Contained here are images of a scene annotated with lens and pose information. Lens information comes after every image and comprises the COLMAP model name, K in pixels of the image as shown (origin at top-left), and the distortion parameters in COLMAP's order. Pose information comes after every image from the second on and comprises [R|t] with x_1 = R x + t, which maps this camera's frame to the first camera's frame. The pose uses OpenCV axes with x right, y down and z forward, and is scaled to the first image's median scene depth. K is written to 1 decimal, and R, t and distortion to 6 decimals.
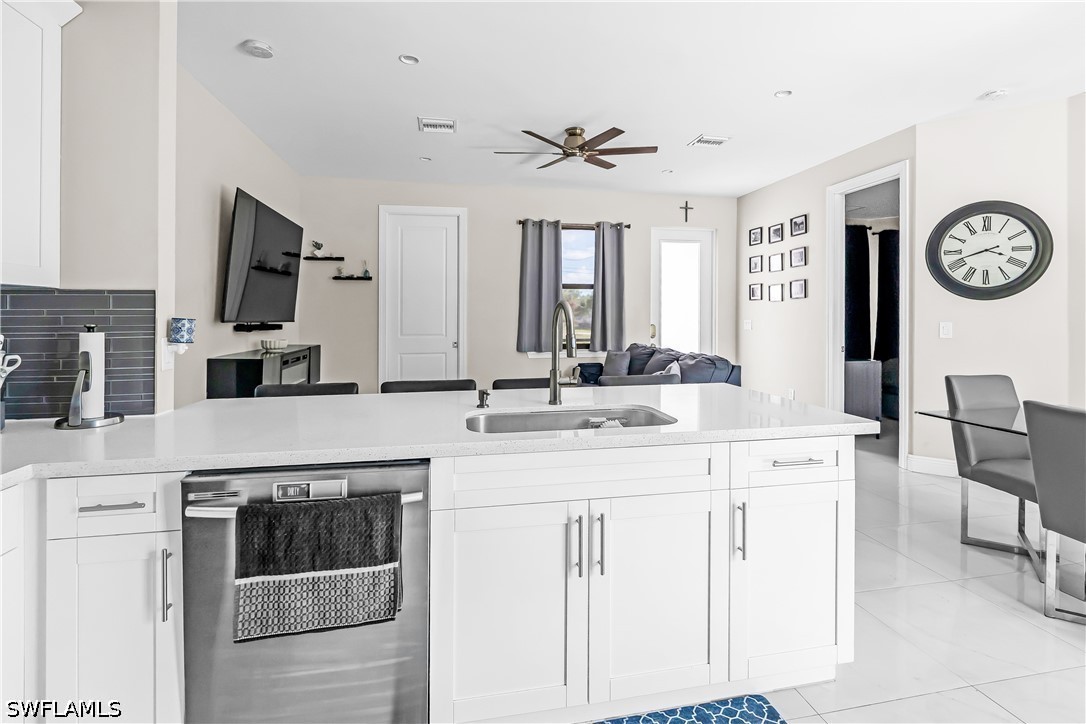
lens RADIAL K [[506.4, 0, 555.5], [0, 506.4, 316.7], [0, 0, 1]] dist [-0.002424, -0.000169]
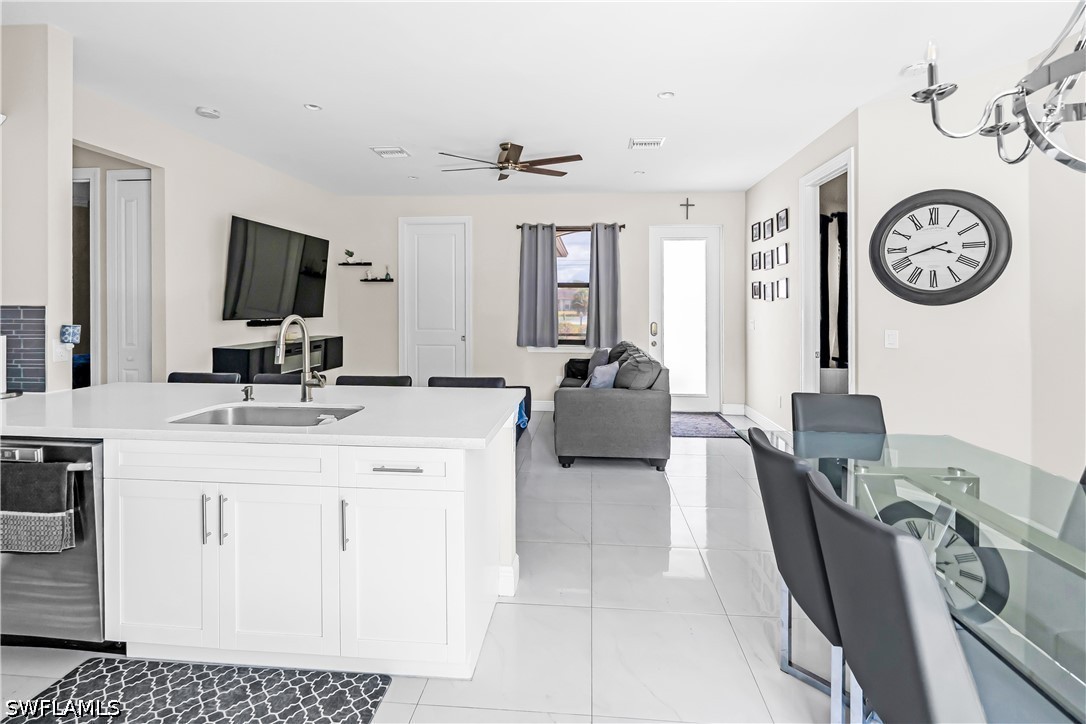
lens RADIAL K [[483.1, 0, 547.4], [0, 483.1, 307.2], [0, 0, 1]] dist [-0.002946, -0.000513]
pose [[0.962459, 0.006375, -0.271352, 0.403653], [-0.005899, 0.999979, 0.002568, -0.025691], [0.271363, -0.000871, 0.962477, 0.031269]]
